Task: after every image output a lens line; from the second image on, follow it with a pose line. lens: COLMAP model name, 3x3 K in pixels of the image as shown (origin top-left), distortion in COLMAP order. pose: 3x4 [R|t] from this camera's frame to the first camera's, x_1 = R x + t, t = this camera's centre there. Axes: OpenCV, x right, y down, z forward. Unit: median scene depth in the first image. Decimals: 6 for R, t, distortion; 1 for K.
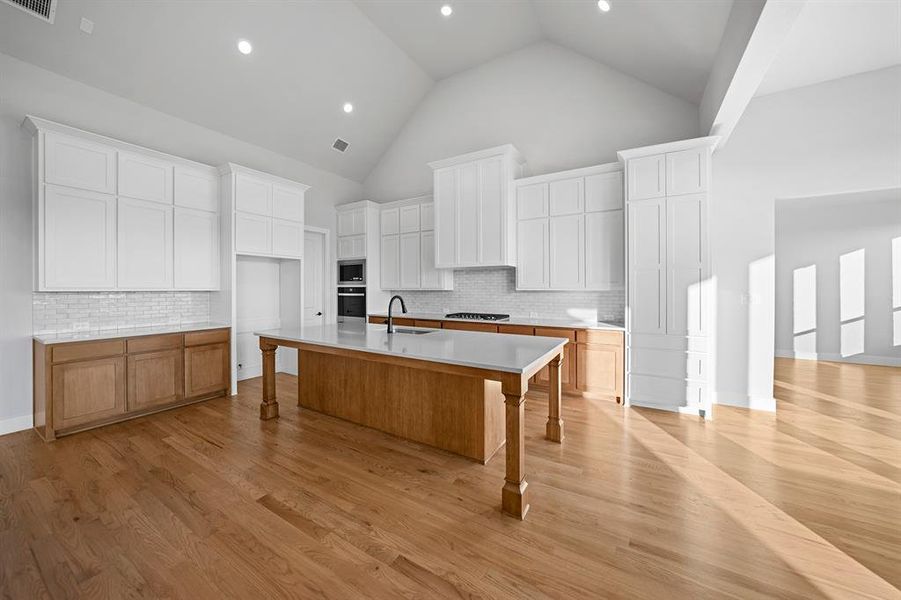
lens RADIAL K [[317.6, 0, 456.0], [0, 317.6, 290.8], [0, 0, 1]] dist [-0.021904, 0.004222]
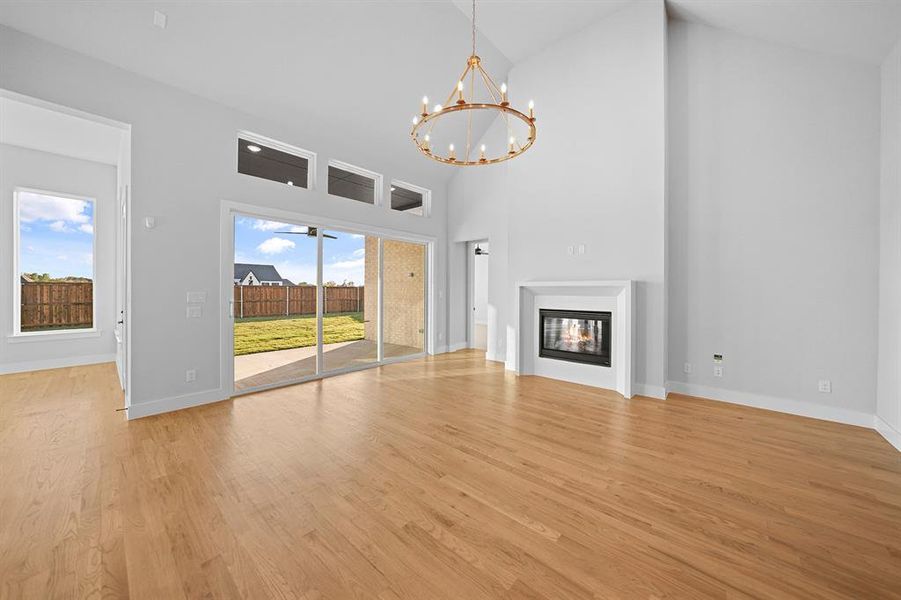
lens RADIAL K [[317.6, 0, 456.0], [0, 317.6, 290.8], [0, 0, 1]] dist [-0.021904, 0.004222]
pose [[-0.984283, -0.007682, 0.176432, -0.697632], [-0.005638, 0.999911, 0.012086, -0.003881], [-0.176509, 0.010901, -0.984239, 0.745547]]
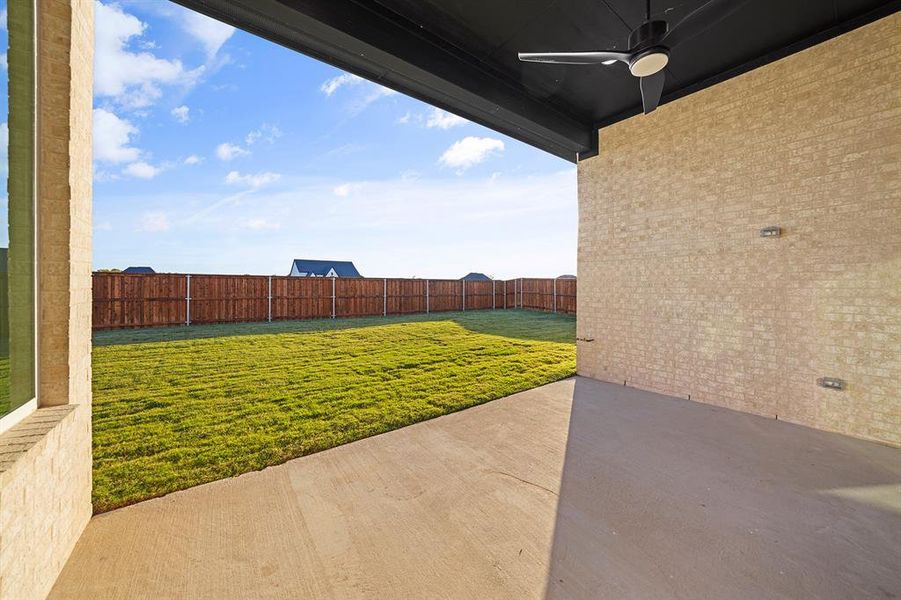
lens RADIAL K [[319.6, 0, 459.2], [0, 319.6, 284.2], [0, 0, 1]] dist [-0.017247, 0.000089]
pose [[-0.932459, -0.003453, 0.361260, 0.381728], [-0.001507, 0.999983, 0.005668, 0.044643], [-0.361274, 0.004741, -0.932448, -0.204684]]
